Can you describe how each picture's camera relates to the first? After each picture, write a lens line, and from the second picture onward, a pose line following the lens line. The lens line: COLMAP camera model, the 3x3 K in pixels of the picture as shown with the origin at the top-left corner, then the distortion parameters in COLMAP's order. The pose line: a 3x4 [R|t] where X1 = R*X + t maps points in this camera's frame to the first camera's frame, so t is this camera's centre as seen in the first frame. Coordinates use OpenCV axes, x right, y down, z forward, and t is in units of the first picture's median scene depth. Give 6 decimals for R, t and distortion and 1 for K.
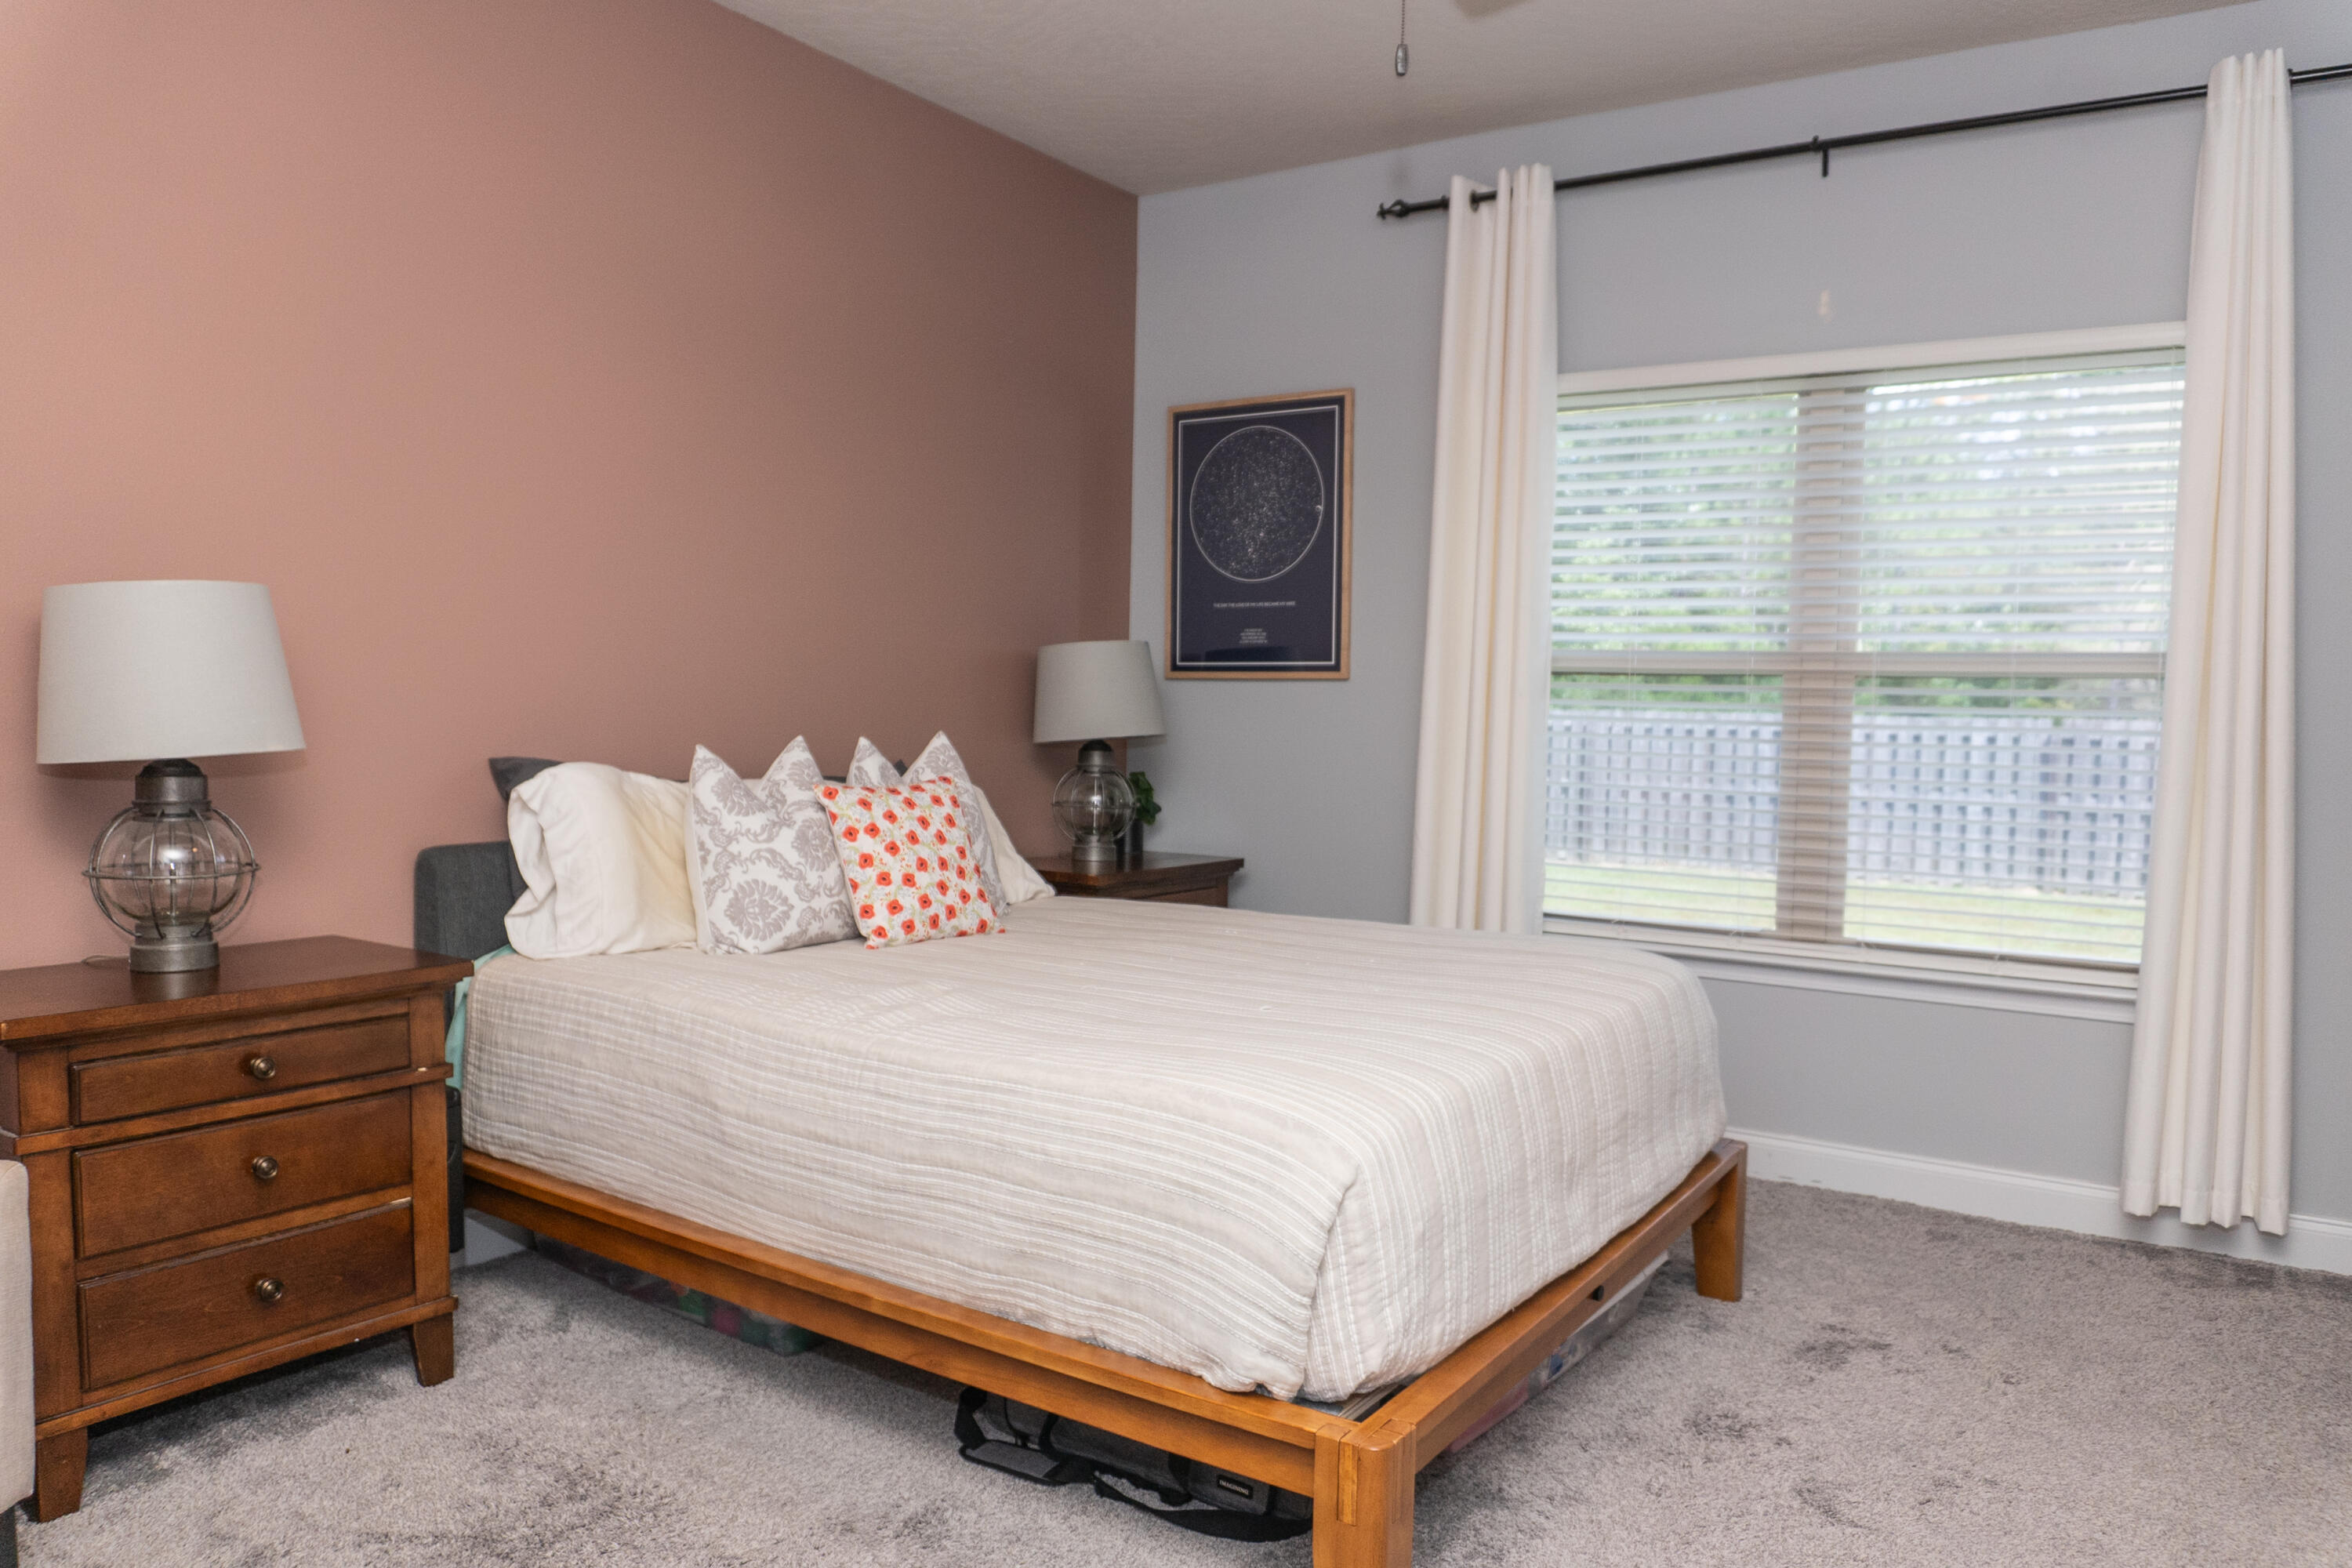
lens RADIAL K [[1627.1, 0, 1199.5], [0, 1627.1, 776.8], [0, 0, 1]] dist [-0.042606, 0.000466]
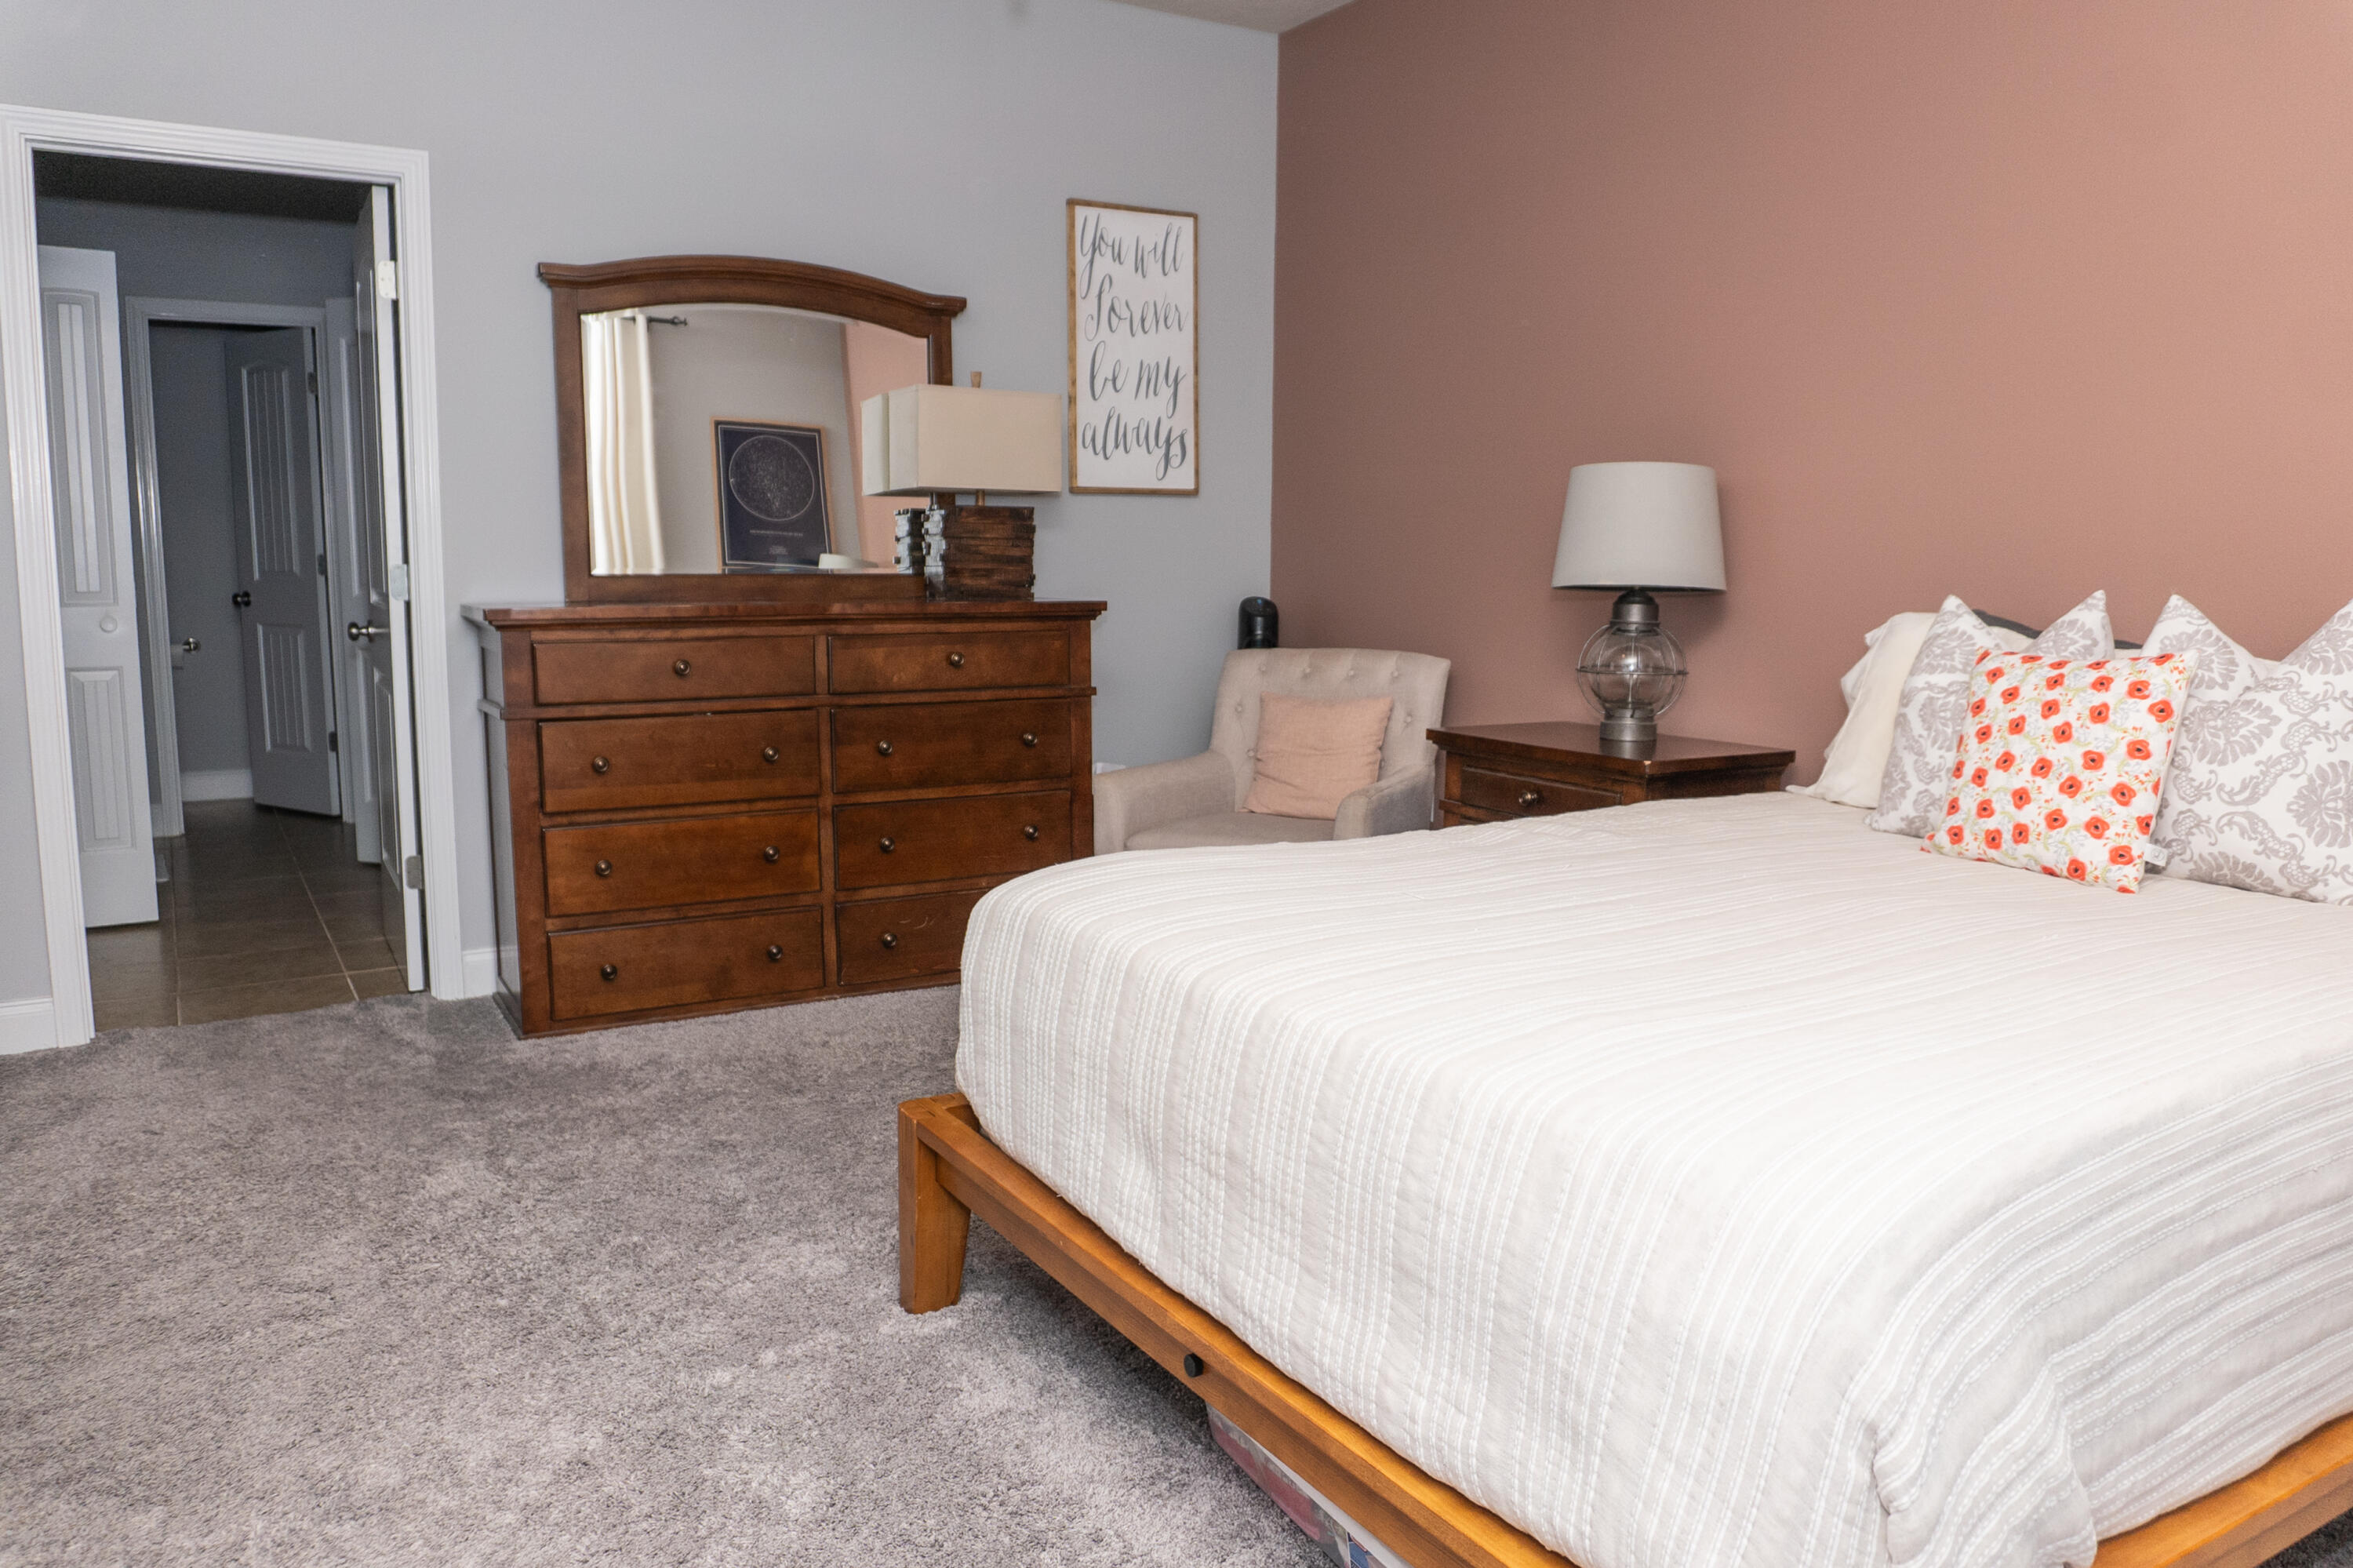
lens RADIAL K [[1668.4, 0, 1168.1], [0, 1668.4, 778.9], [0, 0, 1]] dist [-0.055526, 0.003126]
pose [[-0.438431, 0.100599, -0.893117, 0.670707], [-0.052186, 0.989190, 0.137038, -0.020917], [0.897249, 0.106690, -0.428442, 0.987483]]
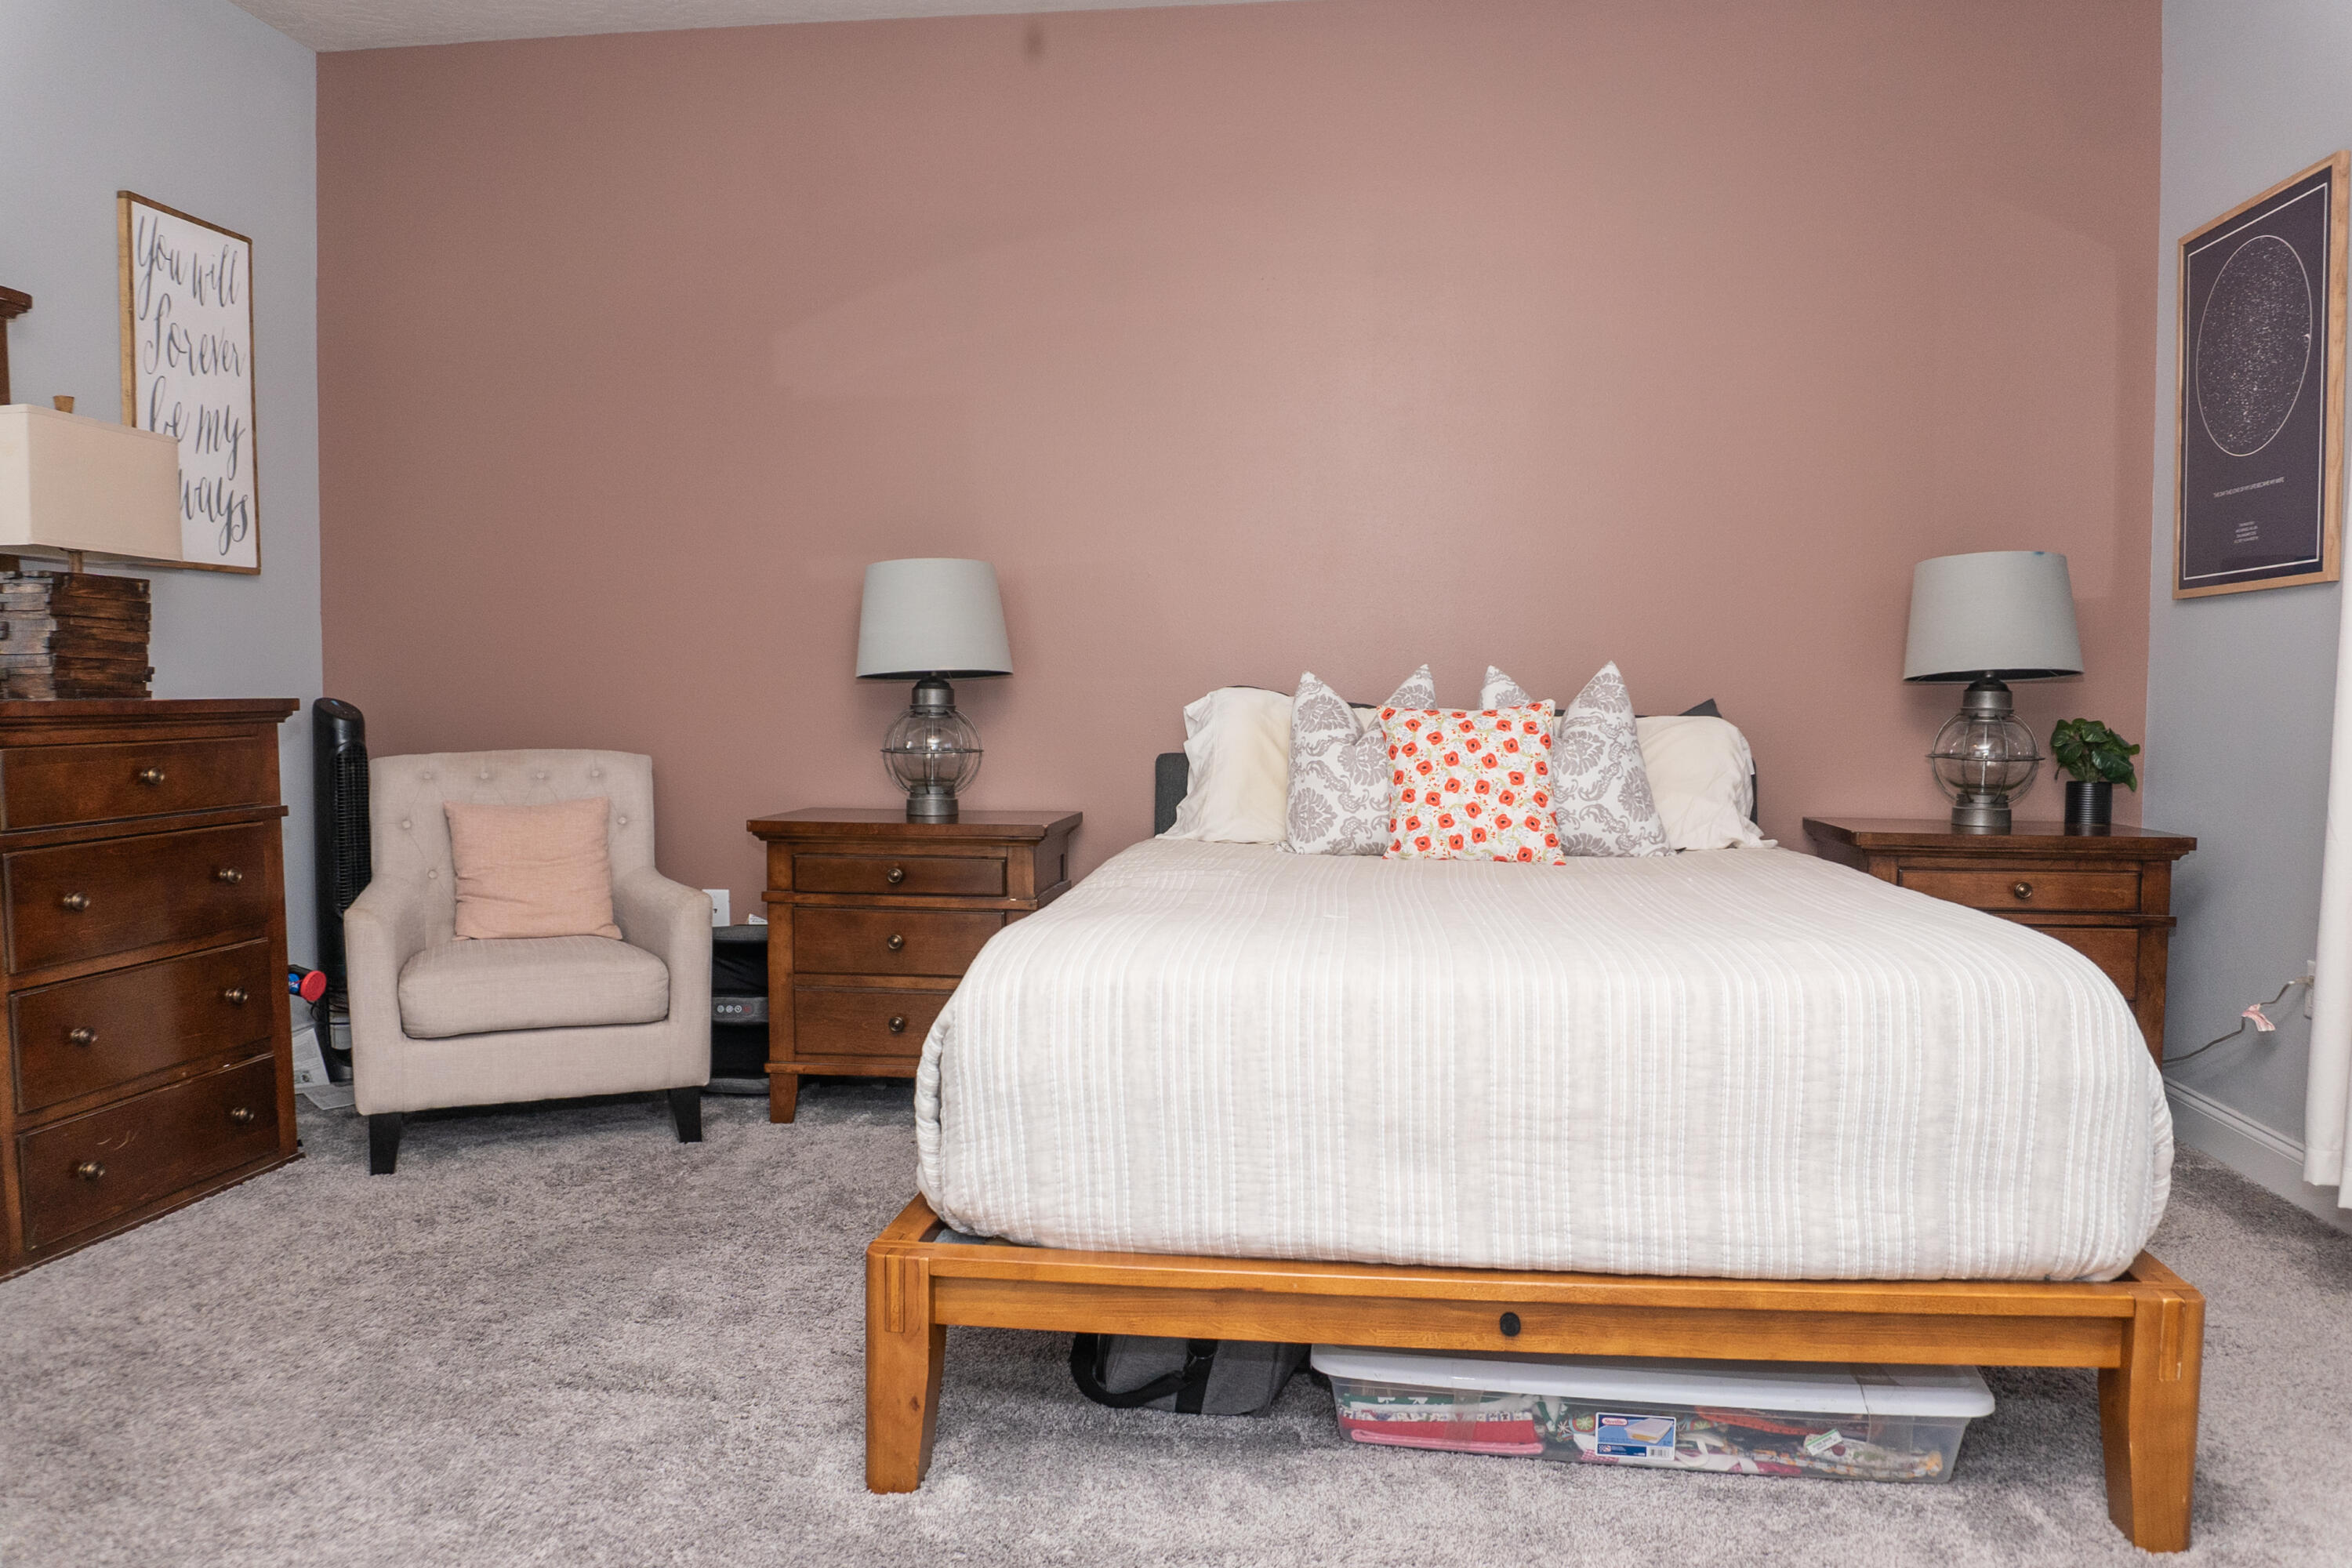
lens RADIAL K [[1667.7, 0, 1167.6], [0, 1667.7, 778.9], [0, 0, 1]] dist [-0.055526, 0.003126]
pose [[0.446511, 0.033662, -0.894145, 0.683968], [-0.034678, 0.999192, 0.020300, 0.035385], [0.894106, 0.021943, 0.447318, 0.379231]]
